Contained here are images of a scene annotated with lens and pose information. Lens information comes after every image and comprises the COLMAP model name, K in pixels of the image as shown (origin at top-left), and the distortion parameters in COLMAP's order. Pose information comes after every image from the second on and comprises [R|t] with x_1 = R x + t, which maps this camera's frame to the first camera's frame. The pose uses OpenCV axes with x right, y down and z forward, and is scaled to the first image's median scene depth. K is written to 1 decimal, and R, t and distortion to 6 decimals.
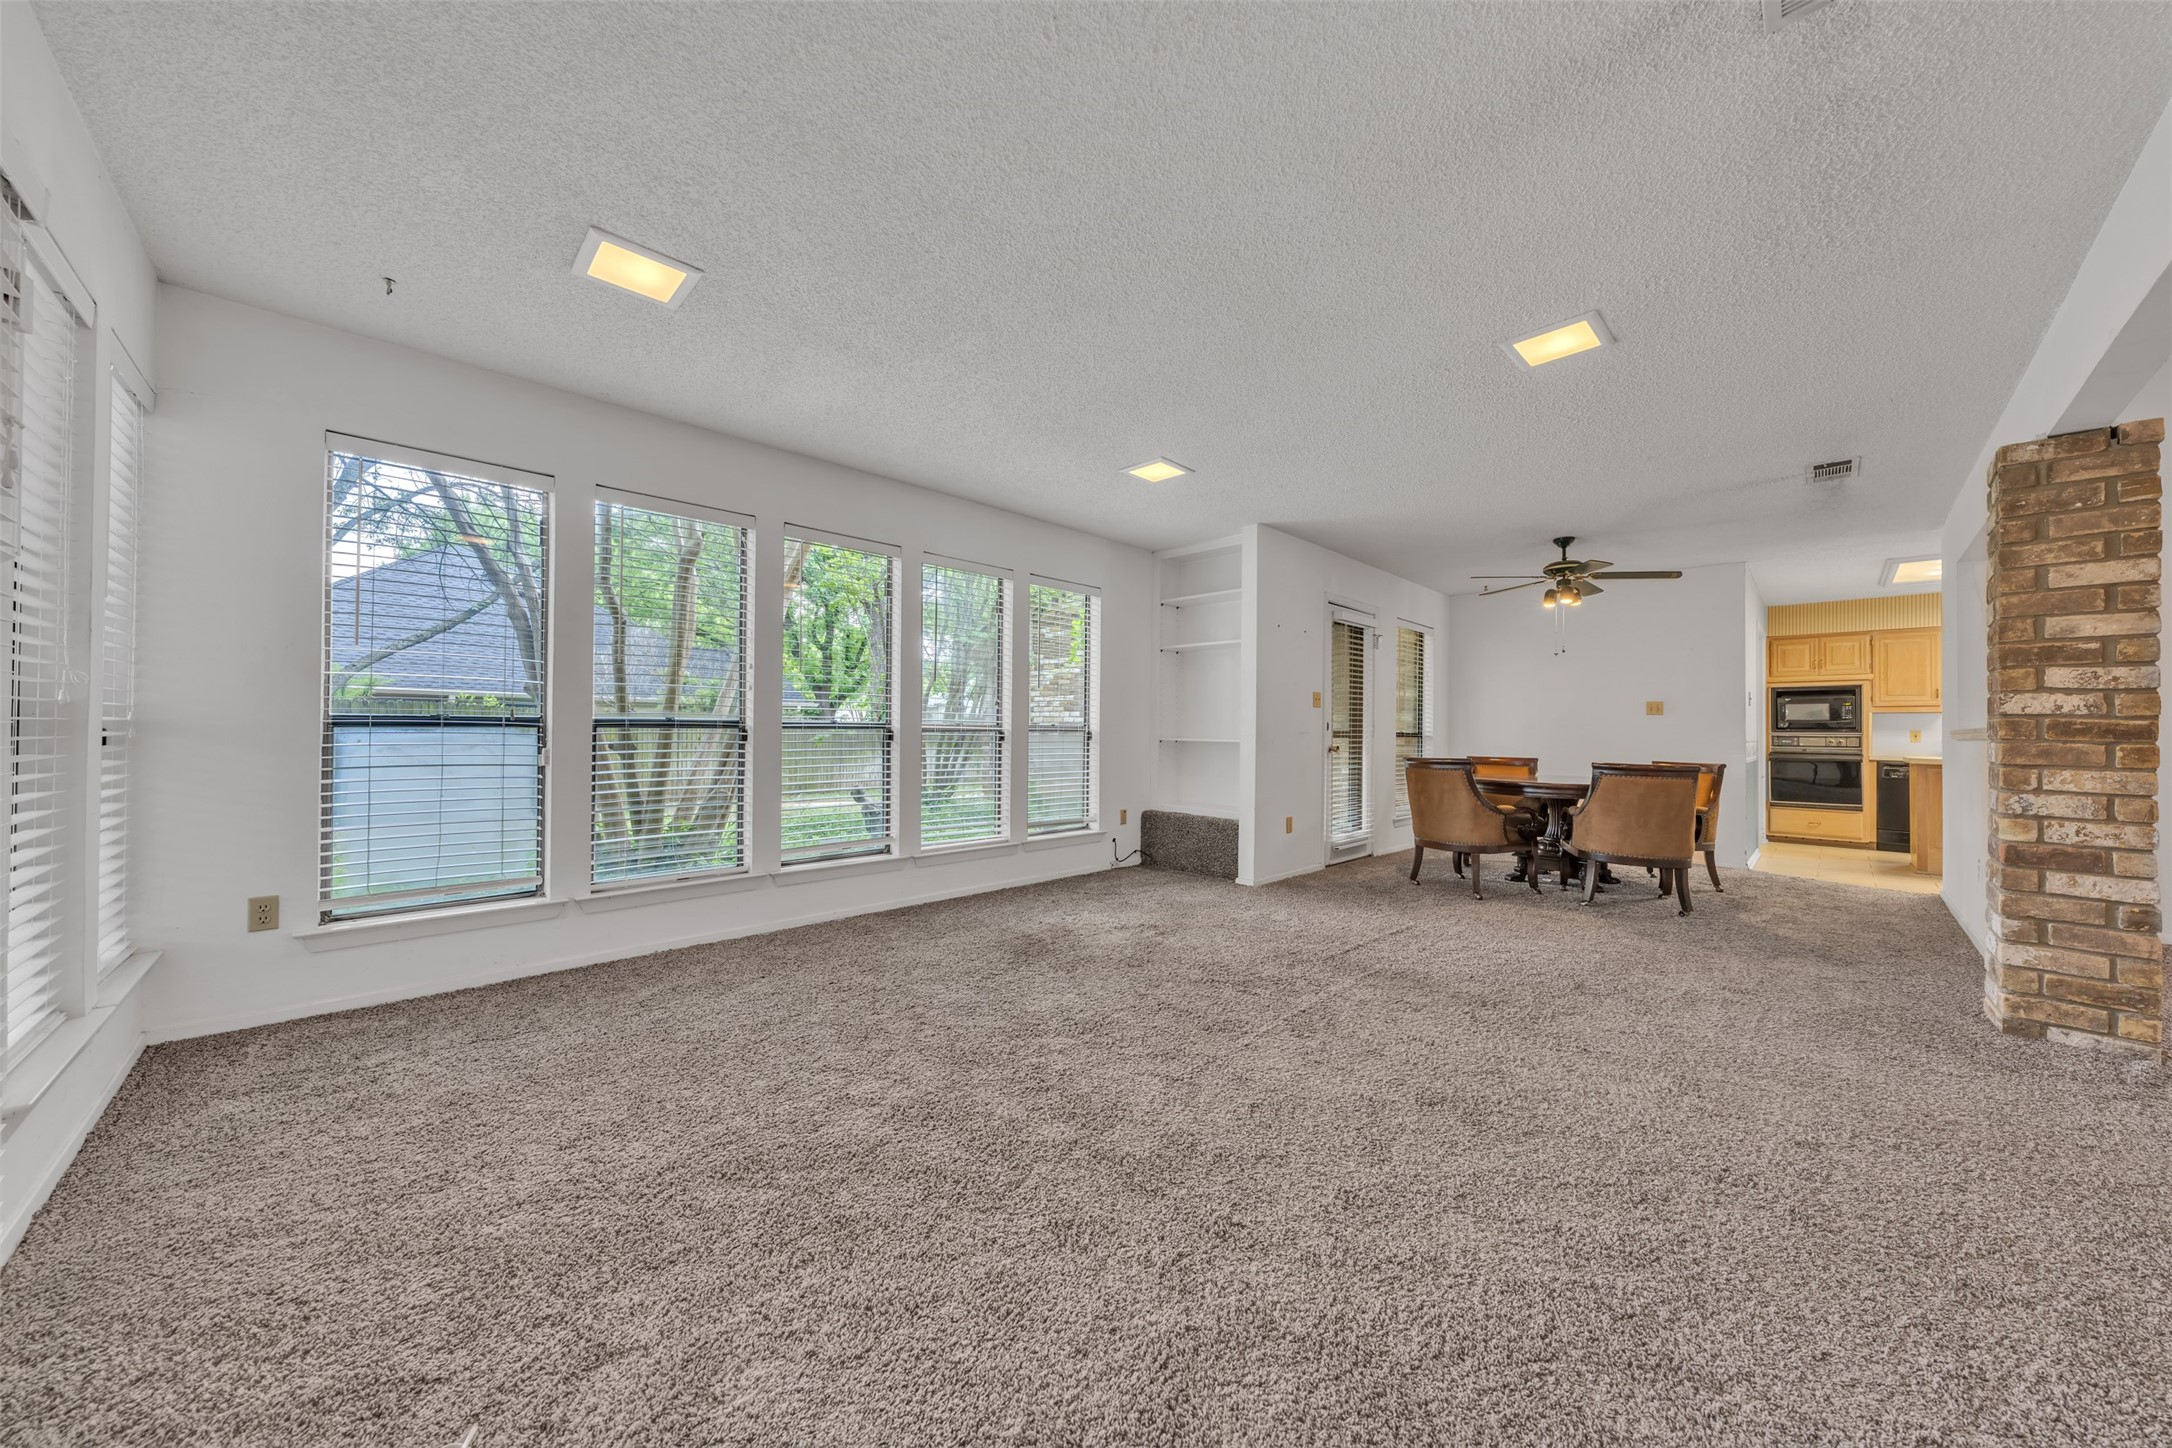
lens RADIAL K [[744.6, 0, 1092.1], [0, 744.6, 720.4], [0, 0, 1]] dist [-0.000069, -0.000151]
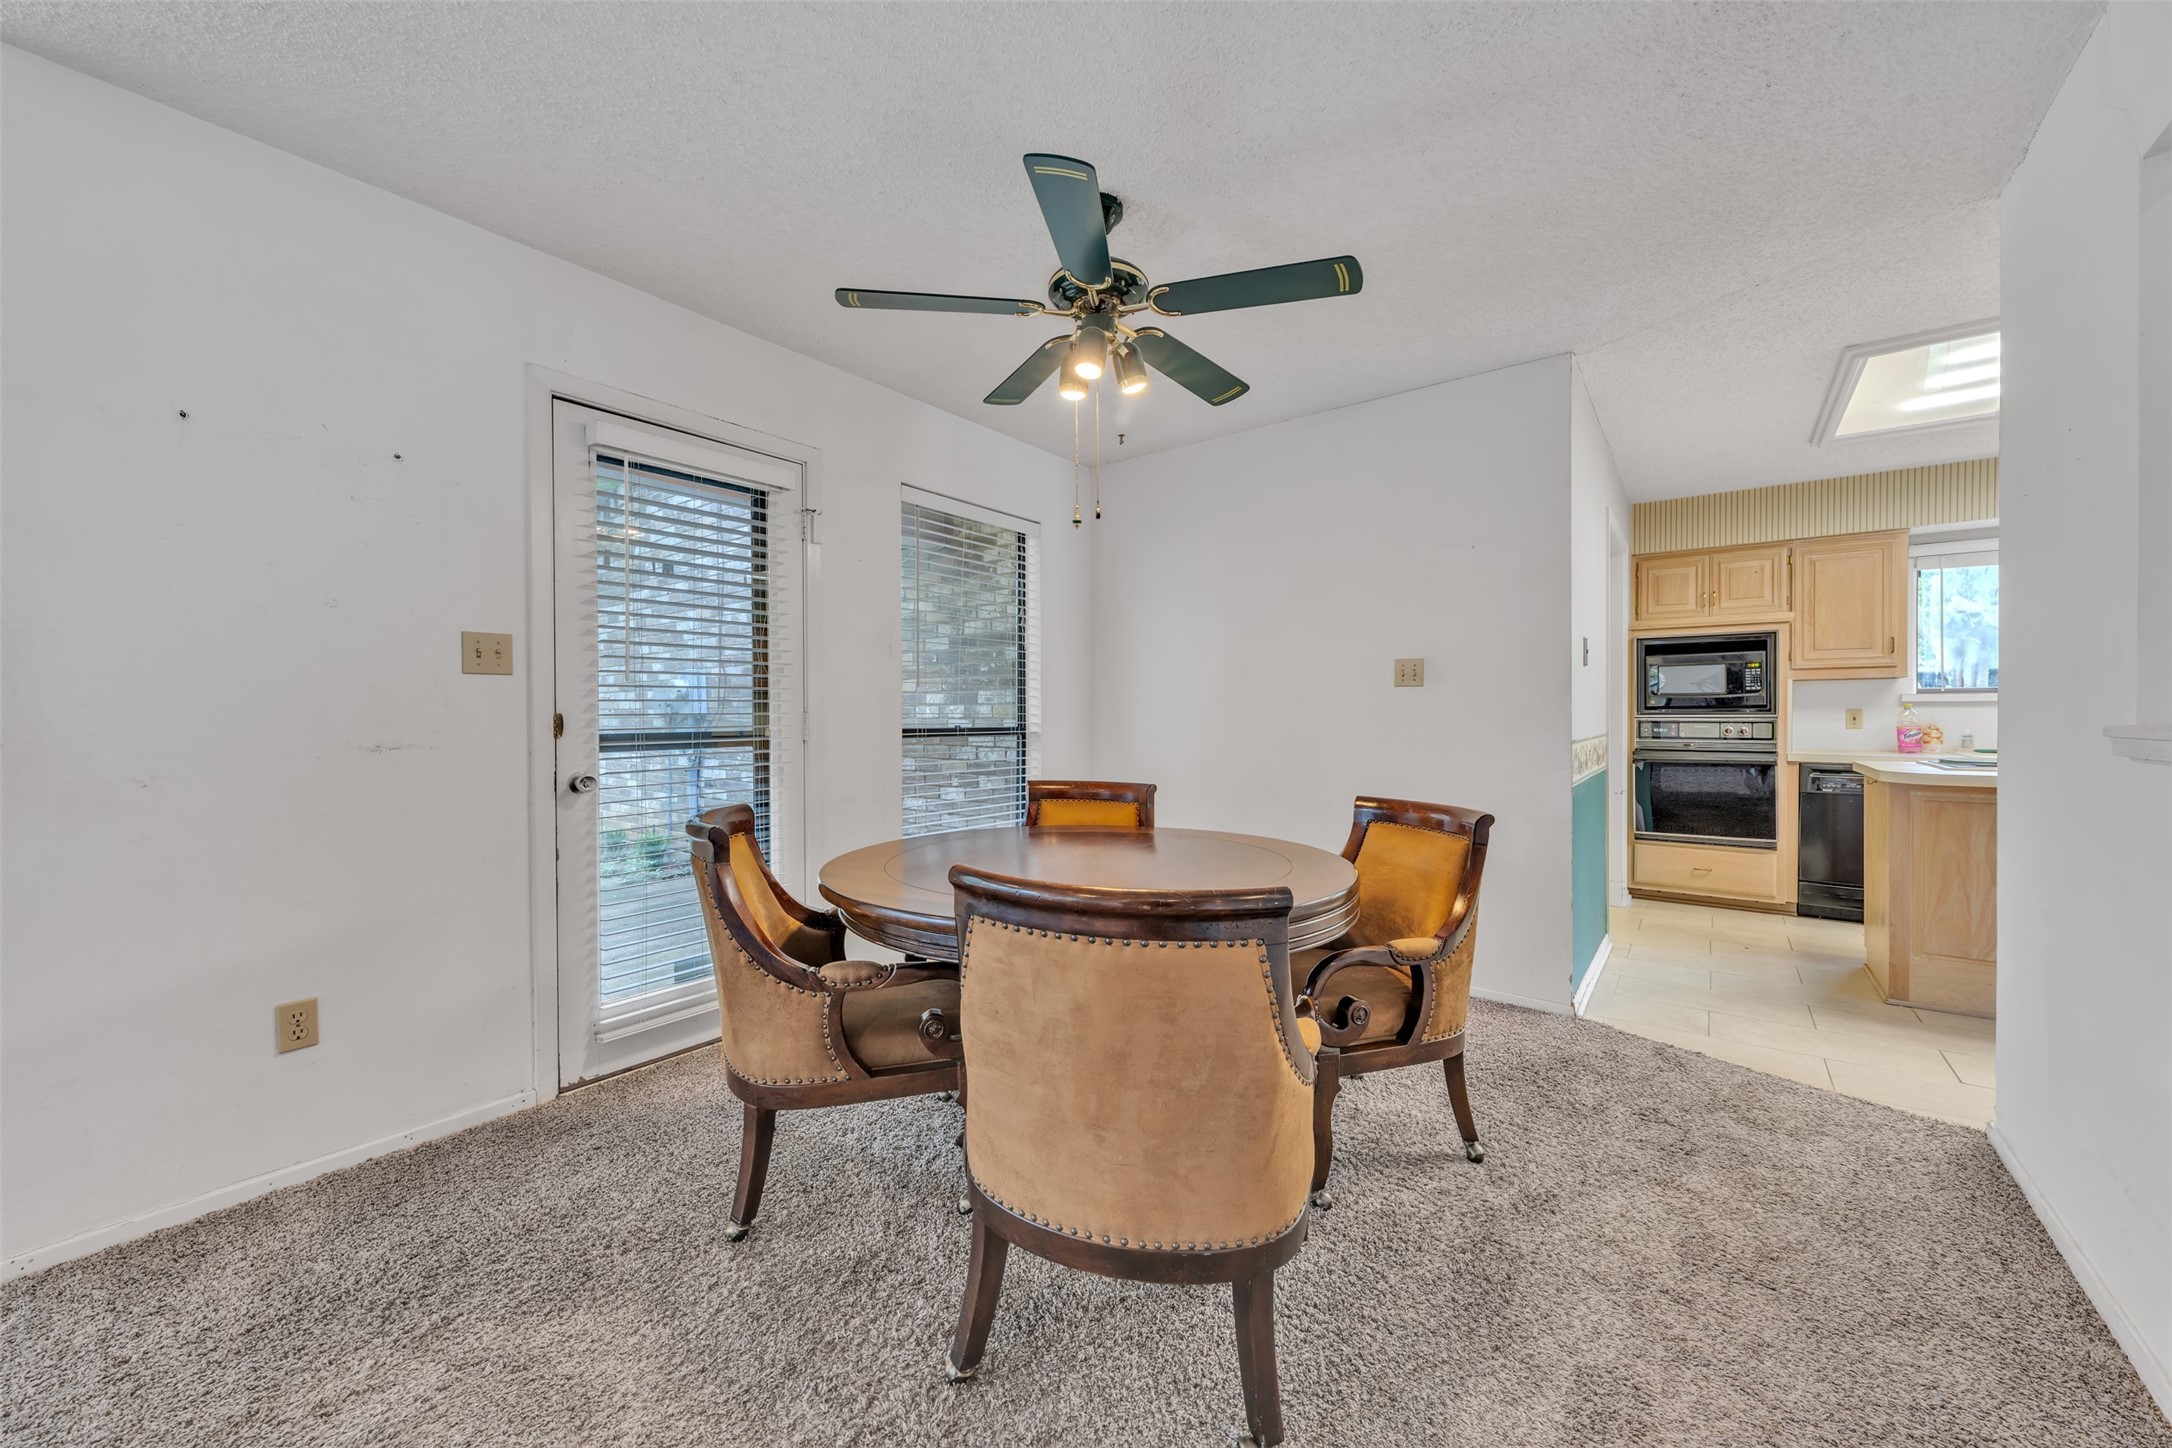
lens RADIAL K [[831.0, 0, 1086.0], [0, 831.0, 724.0], [0, 0, 1]] dist [-0.000280, -0.000094]
pose [[0.990987, -0.017085, 0.132866, 0.420741], [0.013628, 0.999546, 0.026883, -0.000626], [-0.133265, -0.024830, 0.990769, 0.435517]]
